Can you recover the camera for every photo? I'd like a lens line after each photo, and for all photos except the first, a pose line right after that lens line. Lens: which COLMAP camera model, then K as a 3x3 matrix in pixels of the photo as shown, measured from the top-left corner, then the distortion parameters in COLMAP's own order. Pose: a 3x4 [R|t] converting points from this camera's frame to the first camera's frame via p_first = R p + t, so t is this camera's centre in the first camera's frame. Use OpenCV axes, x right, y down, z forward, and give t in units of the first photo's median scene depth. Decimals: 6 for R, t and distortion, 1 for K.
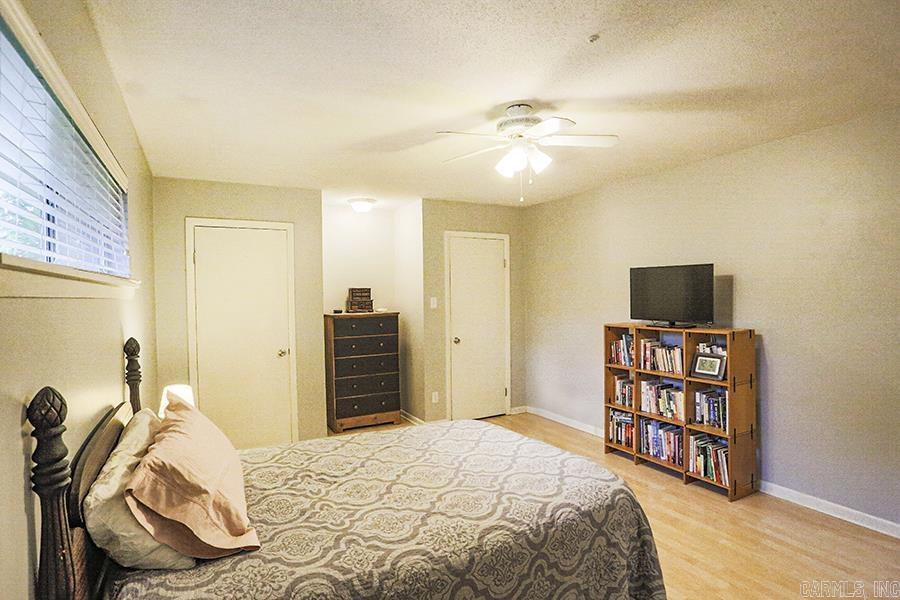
lens RADIAL K [[465.8, 0, 444.4], [0, 465.8, 297.7], [0, 0, 1]] dist [-0.067258, 0.023485]
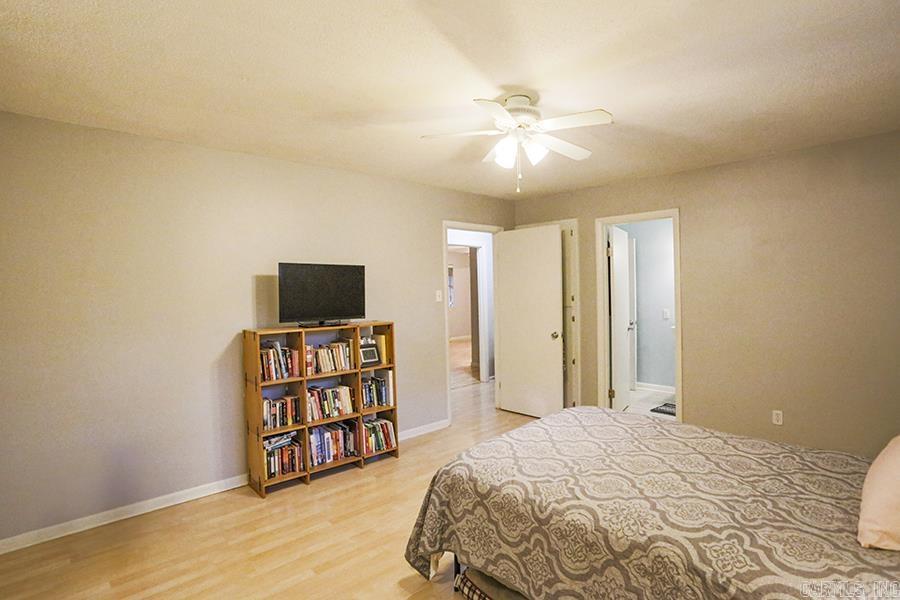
lens RADIAL K [[465.8, 0, 443.9], [0, 465.8, 297.8], [0, 0, 1]] dist [-0.067258, 0.023485]
pose [[-0.266260, 0.004491, 0.963891, -0.524469], [0.027748, 0.999610, 0.003007, 0.007268], [-0.963502, 0.027547, -0.266281, 0.995114]]
